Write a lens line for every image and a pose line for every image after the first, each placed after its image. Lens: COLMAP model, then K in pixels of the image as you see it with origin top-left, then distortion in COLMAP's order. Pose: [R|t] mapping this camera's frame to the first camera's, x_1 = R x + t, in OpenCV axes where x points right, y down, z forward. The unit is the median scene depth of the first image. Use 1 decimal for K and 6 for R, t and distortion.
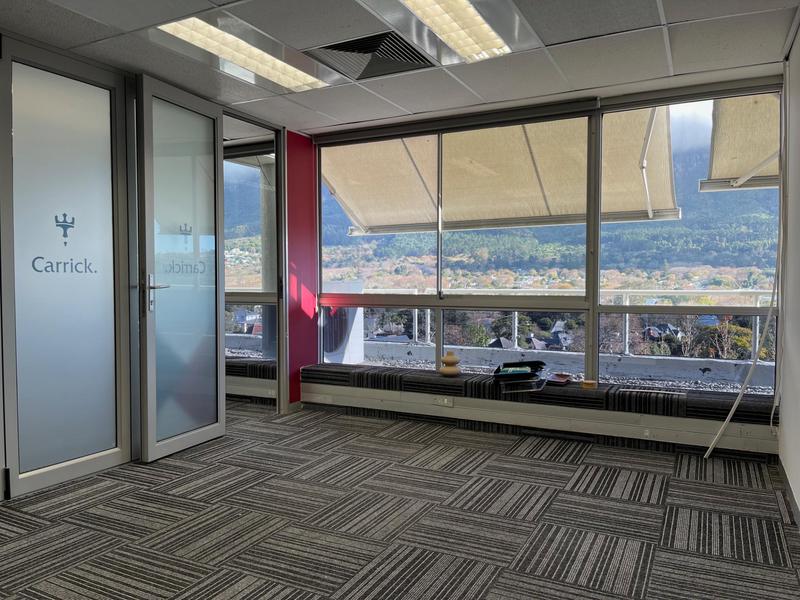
lens RADIAL K [[610.6, 0, 391.1], [0, 610.6, 298.5], [0, 0, 1]] dist [0.044030, -0.040514]
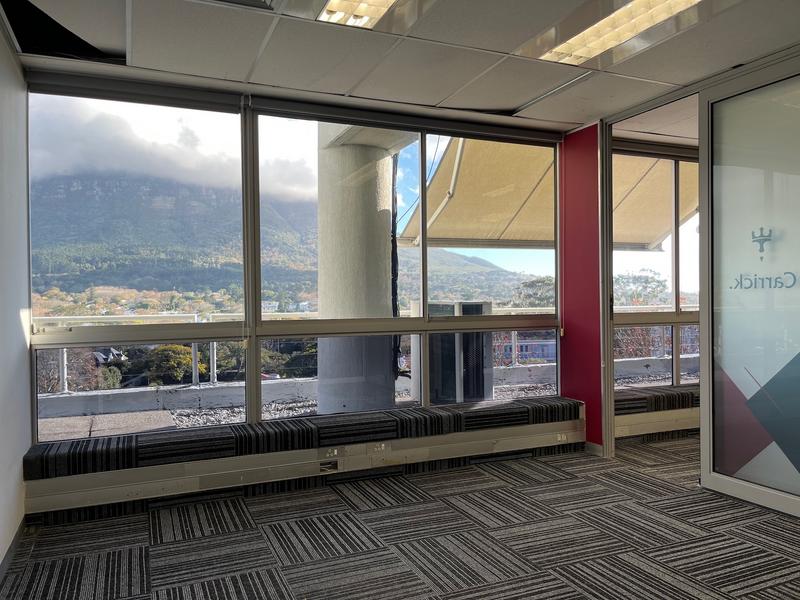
lens RADIAL K [[610.6, 0, 400.0], [0, 610.6, 301.2], [0, 0, 1]] dist [0.044030, -0.040514]
pose [[0.621632, -0.004391, 0.783297, -0.891161], [0.031156, 0.999332, -0.019124, -0.016315], [-0.782689, 0.036293, 0.621354, 0.609937]]
